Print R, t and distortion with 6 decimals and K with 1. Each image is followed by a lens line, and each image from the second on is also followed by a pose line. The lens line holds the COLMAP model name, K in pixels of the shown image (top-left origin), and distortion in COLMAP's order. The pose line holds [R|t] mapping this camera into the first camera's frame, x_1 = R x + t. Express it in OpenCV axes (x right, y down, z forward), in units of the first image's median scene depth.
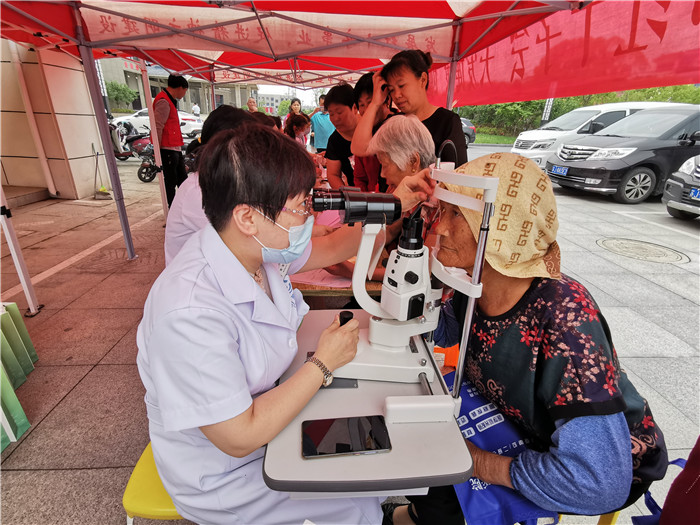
lens RADIAL K [[341.0, 0, 350.0], [0, 341.0, 262.5], [0, 0, 1]] dist [0.016020, -0.000540]
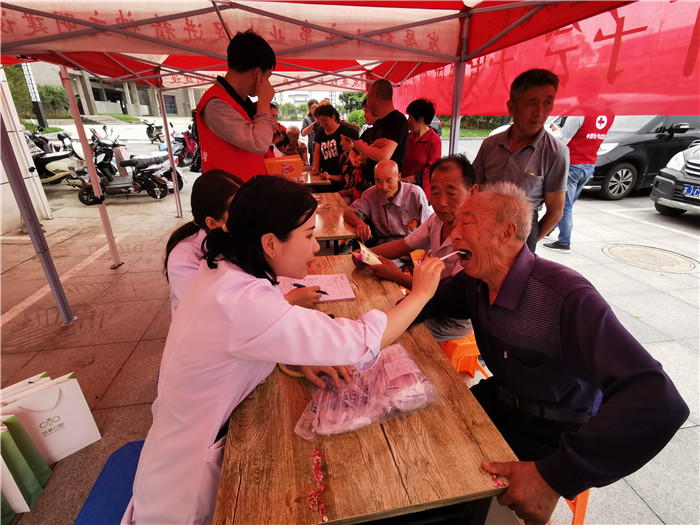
lens RADIAL K [[340.2, 0, 350.0], [0, 340.2, 262.5], [0, 0, 1]] dist [0.017957, 0.000244]
pose [[0.993772, -0.071377, 0.085573, -0.039171], [0.070469, 0.997421, 0.013586, -0.077208], [-0.086323, -0.007471, 0.996239, 0.113834]]
